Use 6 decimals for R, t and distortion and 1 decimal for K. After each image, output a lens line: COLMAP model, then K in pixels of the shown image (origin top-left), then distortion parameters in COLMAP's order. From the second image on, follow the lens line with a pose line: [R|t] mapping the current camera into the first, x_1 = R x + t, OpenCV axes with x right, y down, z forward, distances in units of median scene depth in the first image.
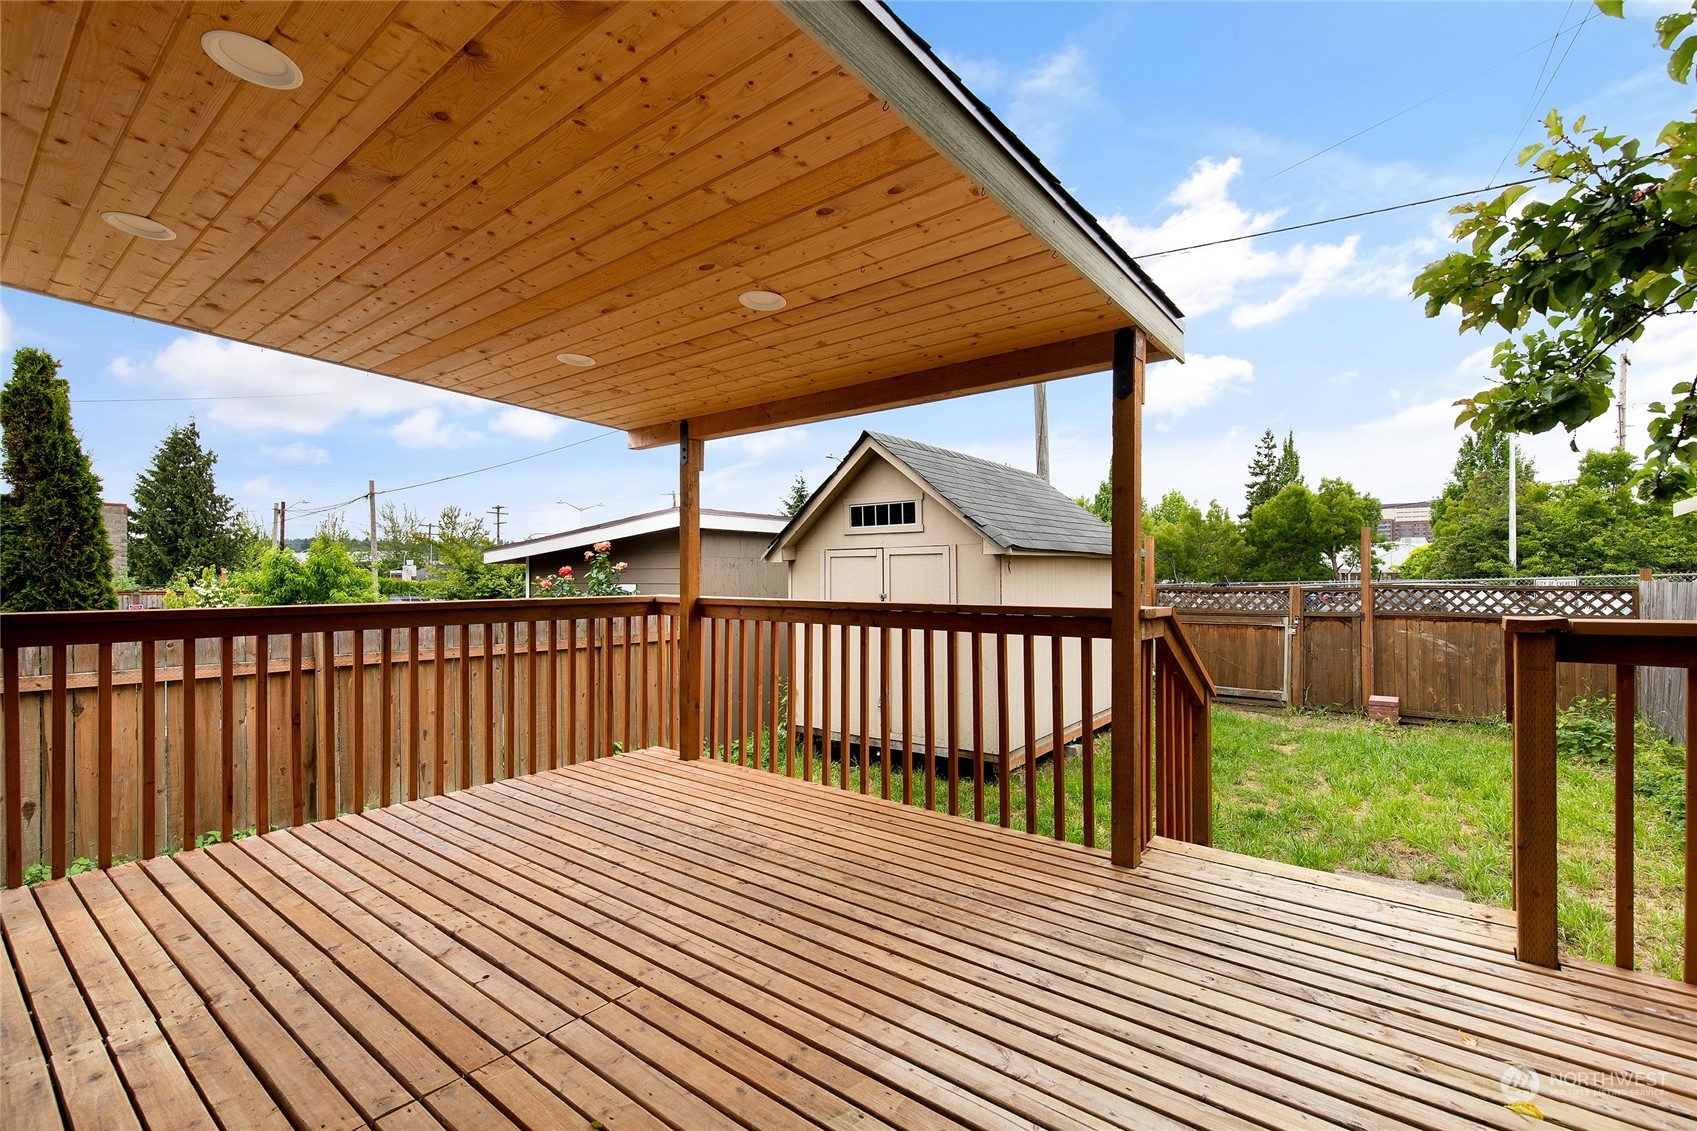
lens RADIAL K [[765.3, 0, 843.3], [0, 765.3, 575.2], [0, 0, 1]] dist [0.010647, -0.001417]
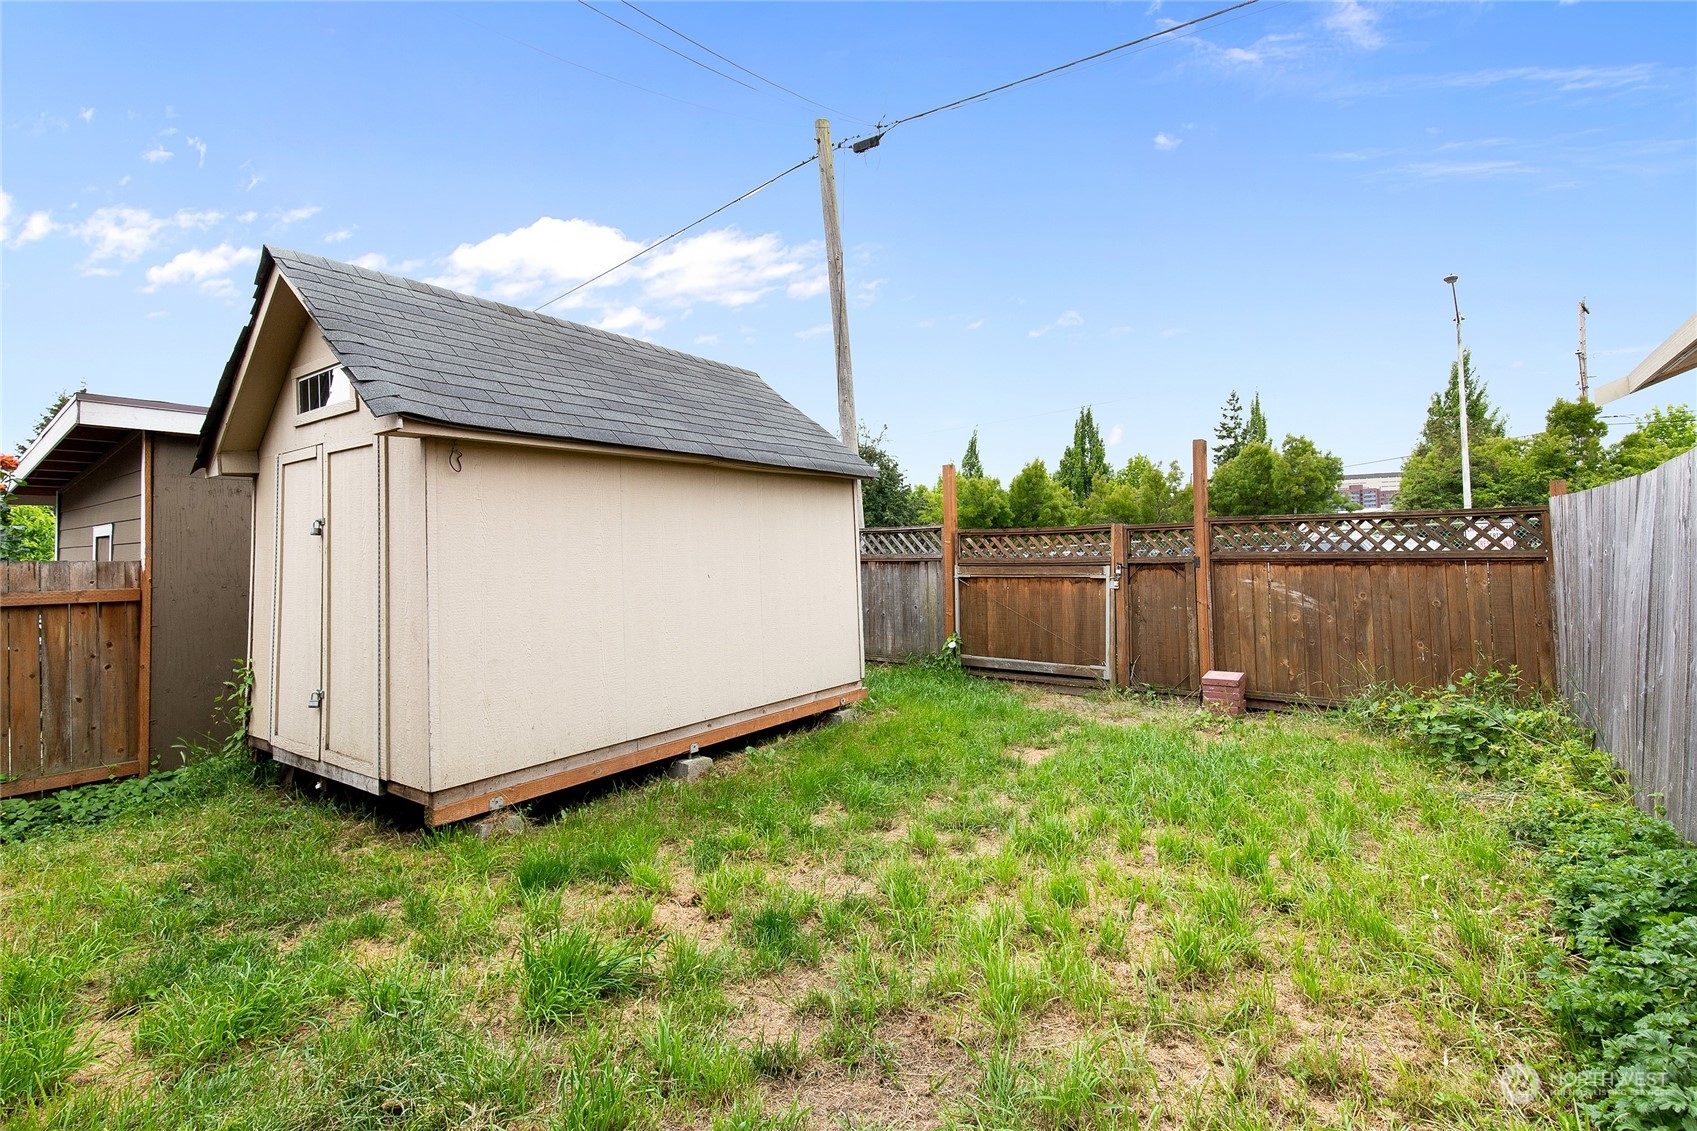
lens RADIAL K [[765.3, 0, 861.1], [0, 765.3, 520.3], [0, 0, 1]] dist [0.010647, -0.001417]
pose [[0.999666, -0.012521, 0.022595, 0.352493], [0.013439, 0.999071, -0.040935, 0.041340], [-0.022061, 0.041225, 0.998906, 0.288711]]
